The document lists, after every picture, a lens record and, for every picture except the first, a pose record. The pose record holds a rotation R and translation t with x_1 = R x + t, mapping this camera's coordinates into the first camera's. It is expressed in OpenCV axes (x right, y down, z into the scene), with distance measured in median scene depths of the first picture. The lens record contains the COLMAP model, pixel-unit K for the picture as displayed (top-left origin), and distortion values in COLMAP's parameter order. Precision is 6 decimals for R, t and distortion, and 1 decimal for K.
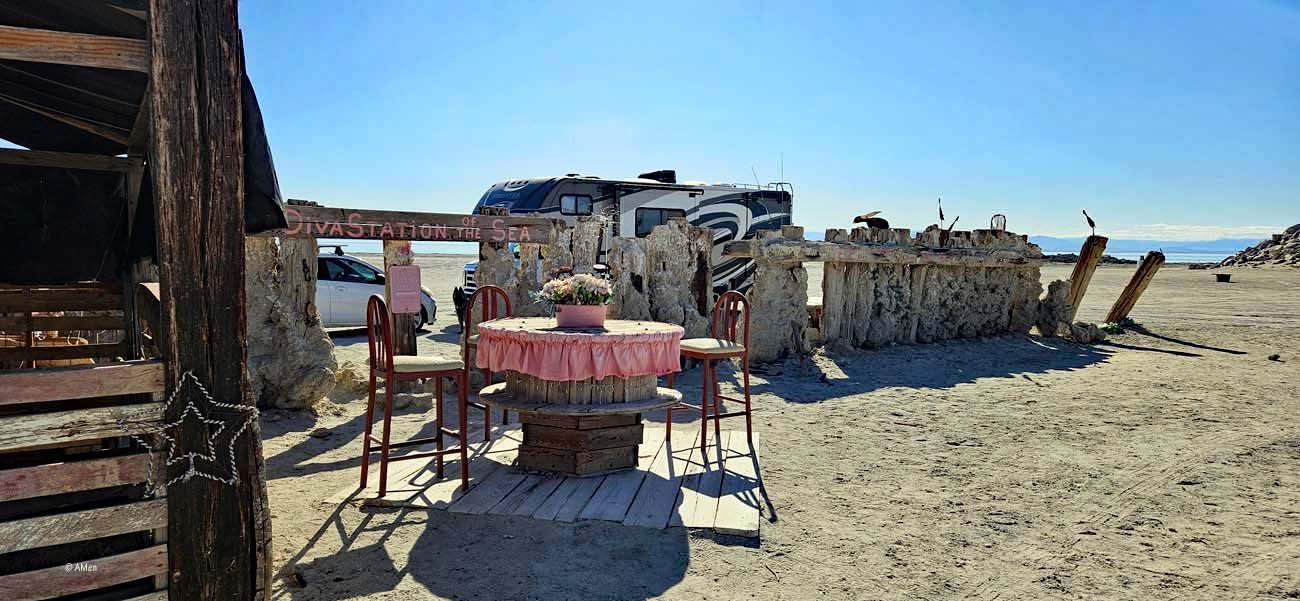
lens RADIAL K [[828.5, 0, 647.8], [0, 828.5, 303.7], [0, 0, 1]] dist [0.052585, -0.029376]
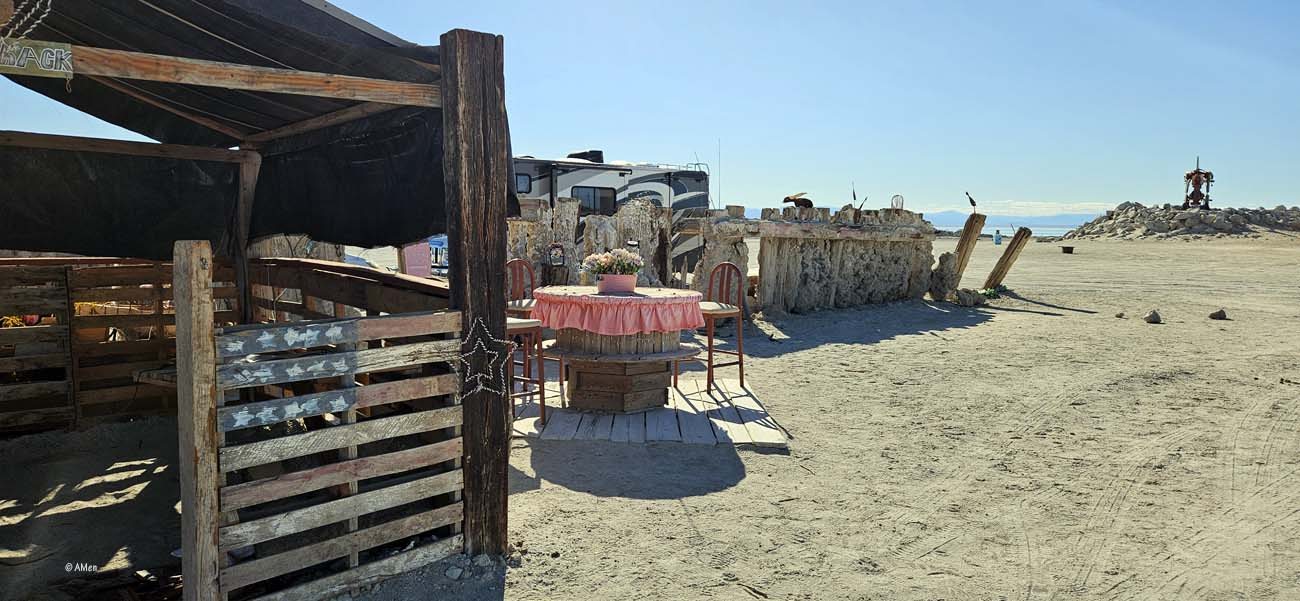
lens RADIAL K [[828.5, 0, 643.3], [0, 828.5, 296.3], [0, 0, 1]] dist [0.052585, -0.029376]
pose [[0.990731, -0.012863, 0.135230, -0.208894], [0.009978, 0.999708, 0.021985, 0.007292], [-0.135474, -0.020432, 0.990570, -0.208732]]
